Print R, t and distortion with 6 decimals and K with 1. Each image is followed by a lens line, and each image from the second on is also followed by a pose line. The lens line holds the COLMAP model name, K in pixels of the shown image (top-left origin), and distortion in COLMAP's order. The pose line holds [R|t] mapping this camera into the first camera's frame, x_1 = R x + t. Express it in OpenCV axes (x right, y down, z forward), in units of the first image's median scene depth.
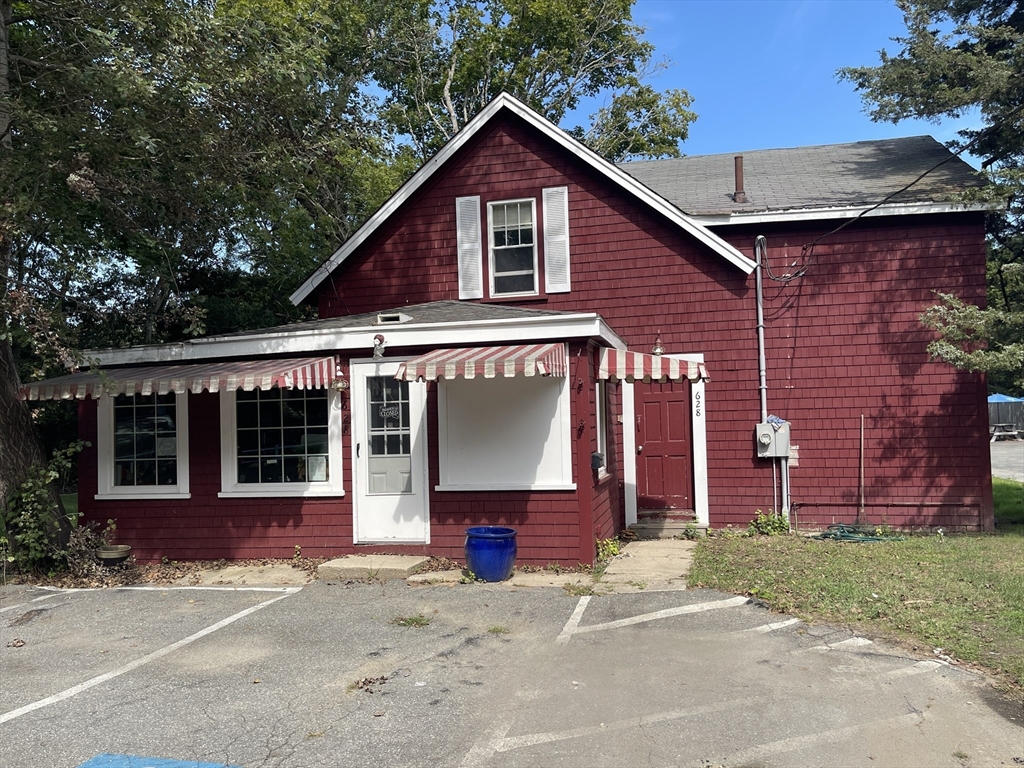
lens RADIAL K [[837.1, 0, 513.1], [0, 837.1, 385.9], [0, 0, 1]] dist [0.039814, -0.018447]
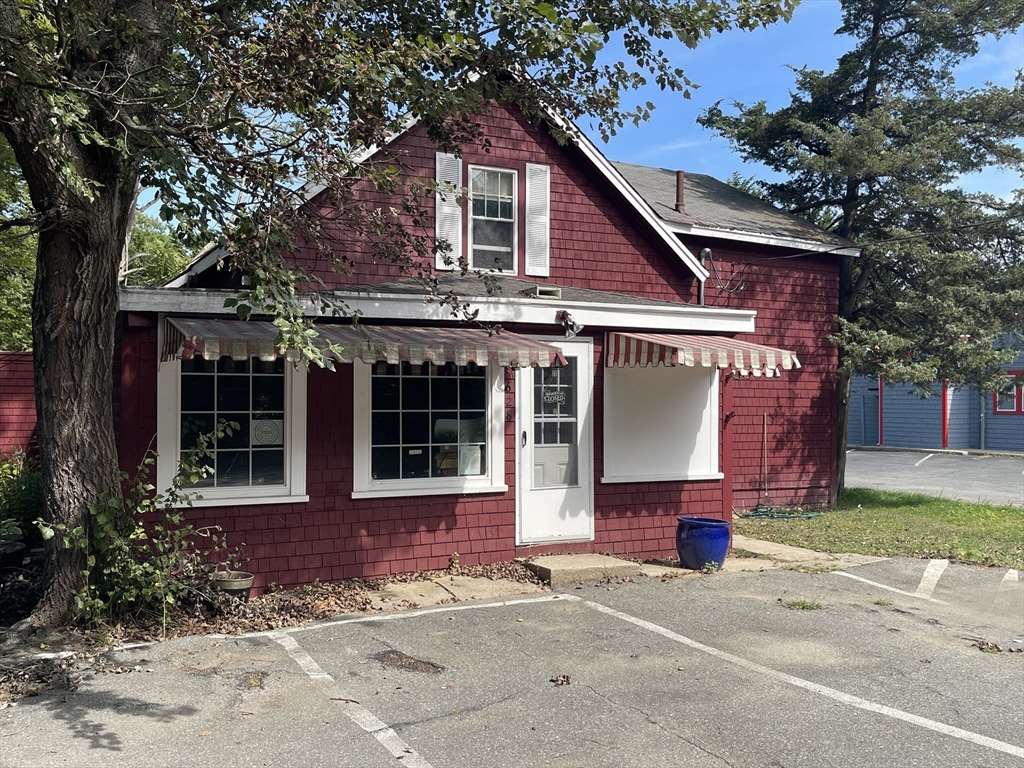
lens RADIAL K [[935.1, 0, 511.4], [0, 935.1, 383.1], [0, 0, 1]] dist [0.036034, 0.000000]
pose [[0.769404, 0.046437, 0.637072, -0.788911], [-0.051175, 0.998629, -0.010987, 0.028626], [-0.636709, -0.024149, 0.770726, 0.245420]]
